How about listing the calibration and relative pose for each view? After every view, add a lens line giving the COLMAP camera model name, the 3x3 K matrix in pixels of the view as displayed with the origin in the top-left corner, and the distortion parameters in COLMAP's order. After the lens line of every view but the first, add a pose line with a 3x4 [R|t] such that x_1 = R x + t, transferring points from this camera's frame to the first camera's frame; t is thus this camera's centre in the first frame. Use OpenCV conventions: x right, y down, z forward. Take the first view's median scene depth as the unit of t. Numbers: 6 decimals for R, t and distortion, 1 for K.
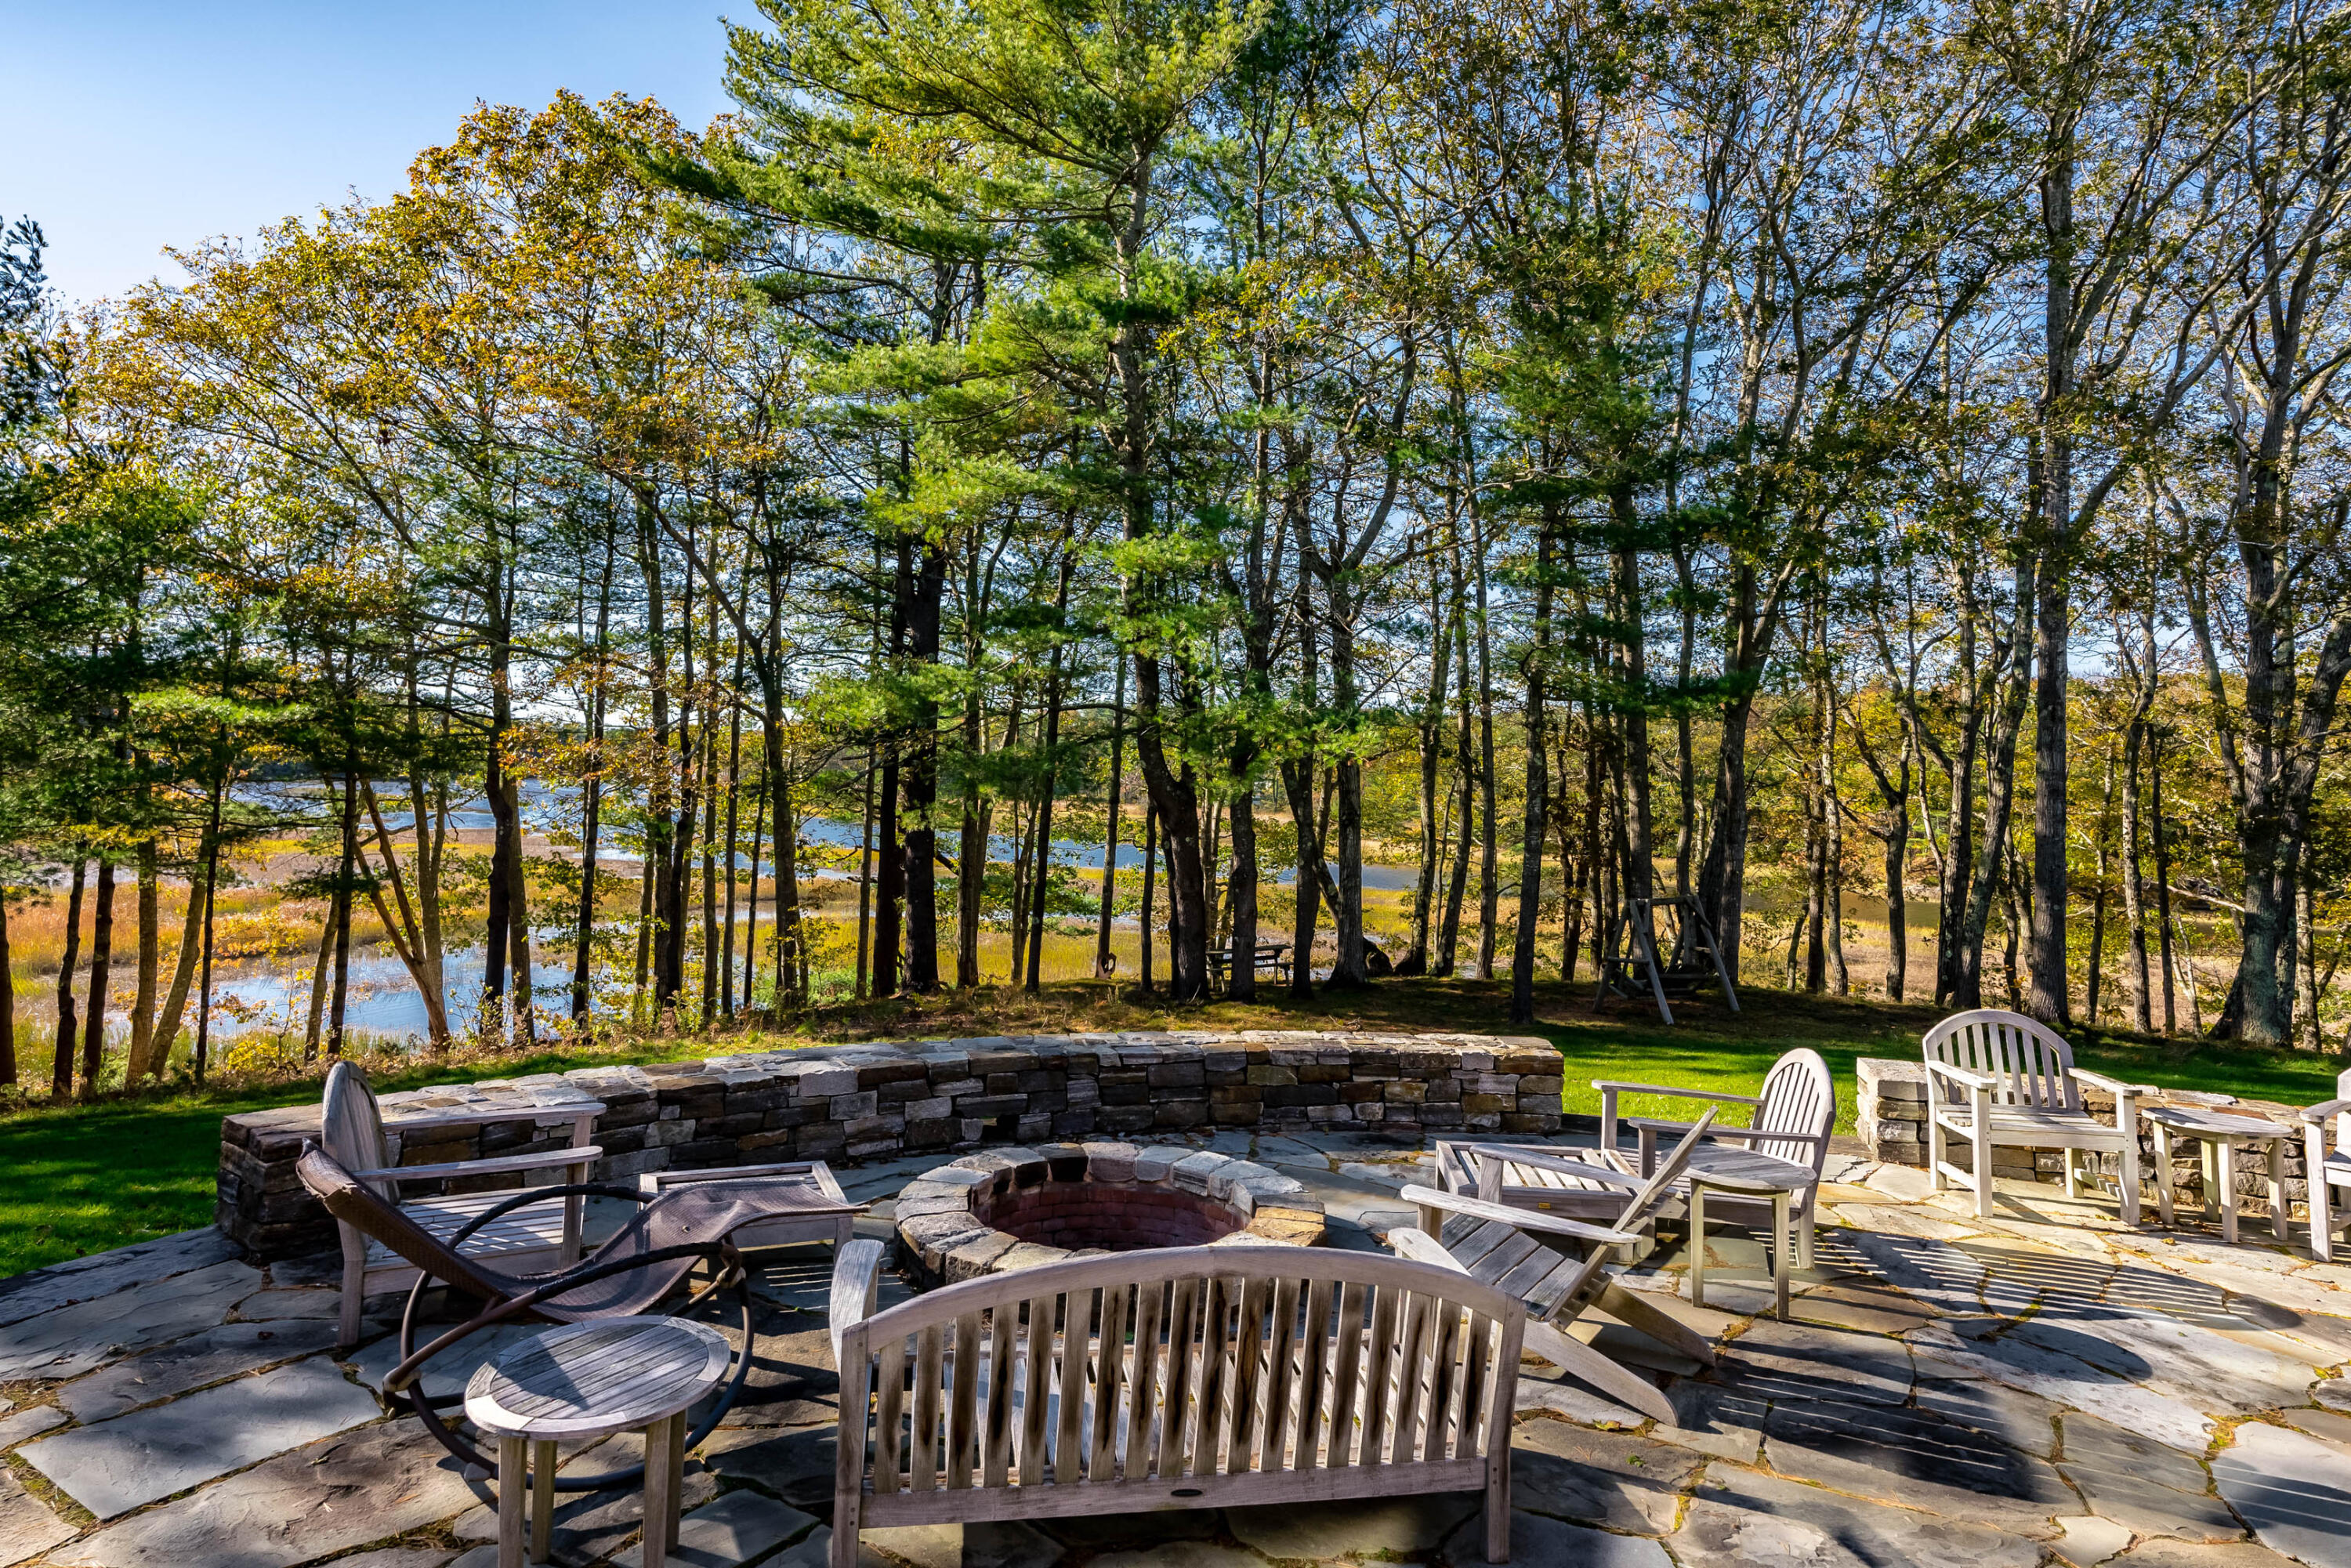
lens RADIAL K [[1293.3, 0, 1177.0], [0, 1293.3, 766.2], [0, 0, 1]] dist [0.002446, 0.002497]
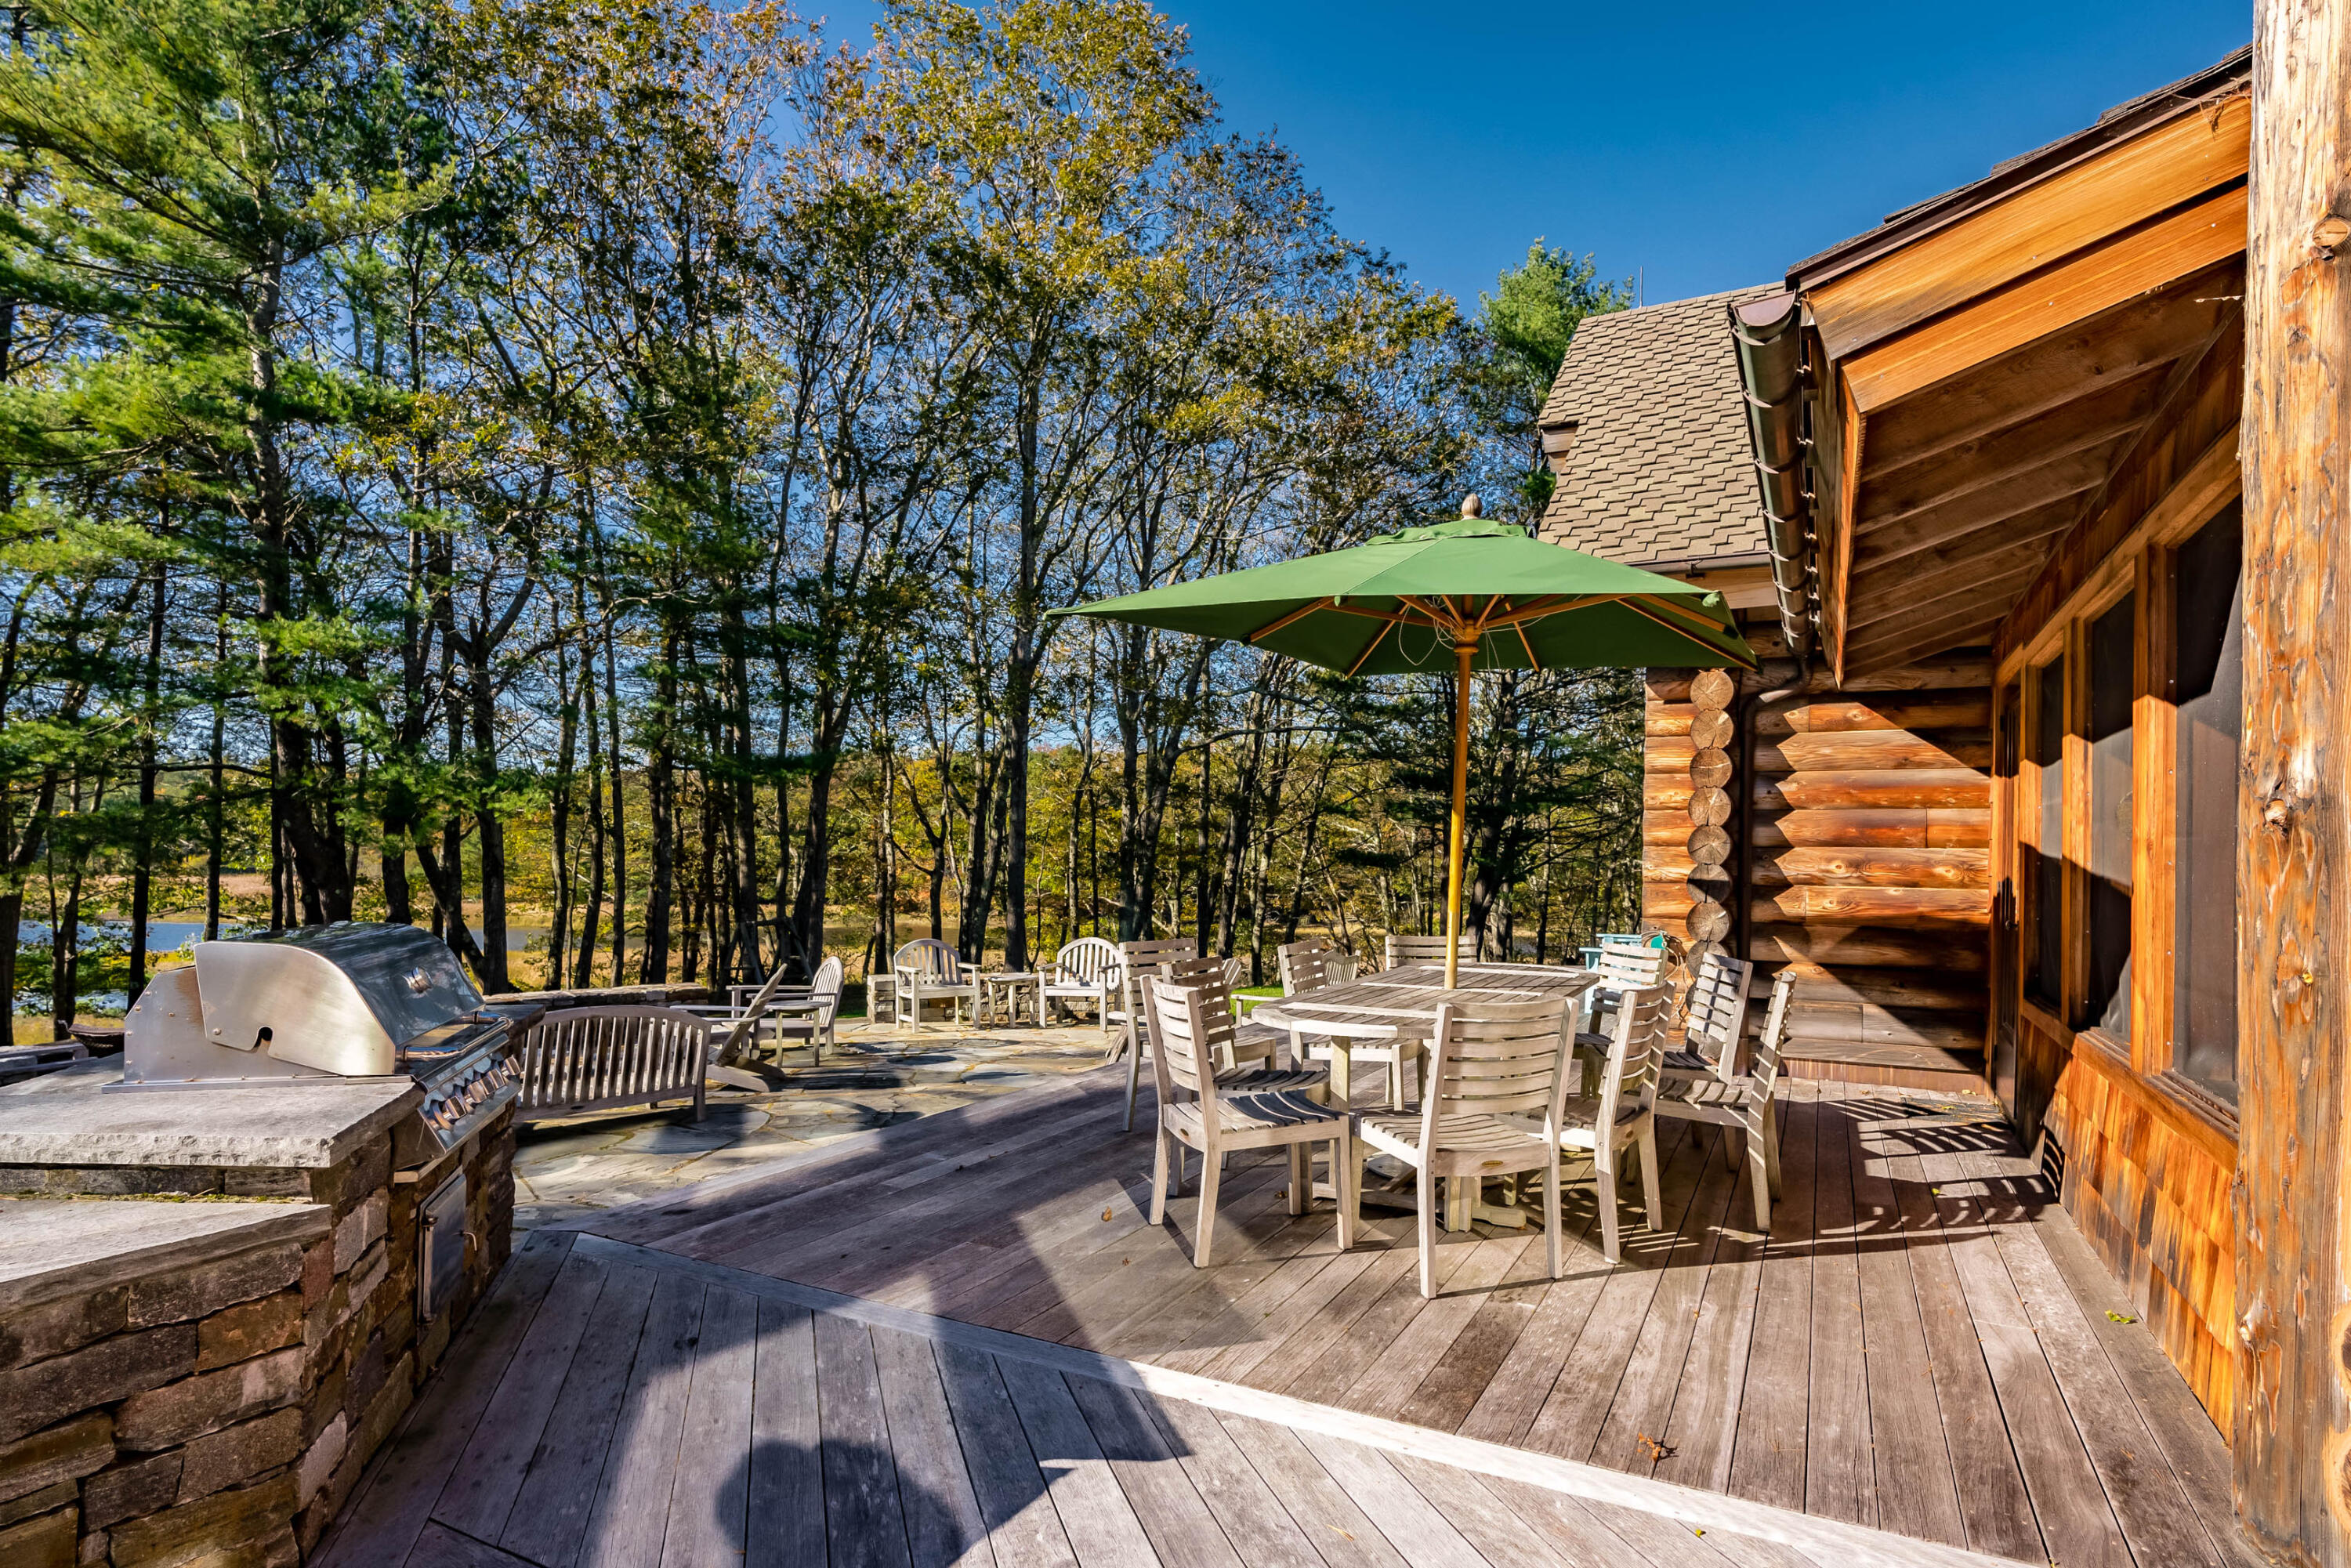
lens RADIAL K [[1211.0, 0, 1178.1], [0, 1211.0, 776.4], [0, 0, 1]] dist [-0.019097, -0.000897]
pose [[0.772658, 0.011695, 0.634714, -0.063442], [0.012326, 0.999365, -0.033419, 0.000945], [-0.634702, 0.033645, 0.772024, -0.171118]]
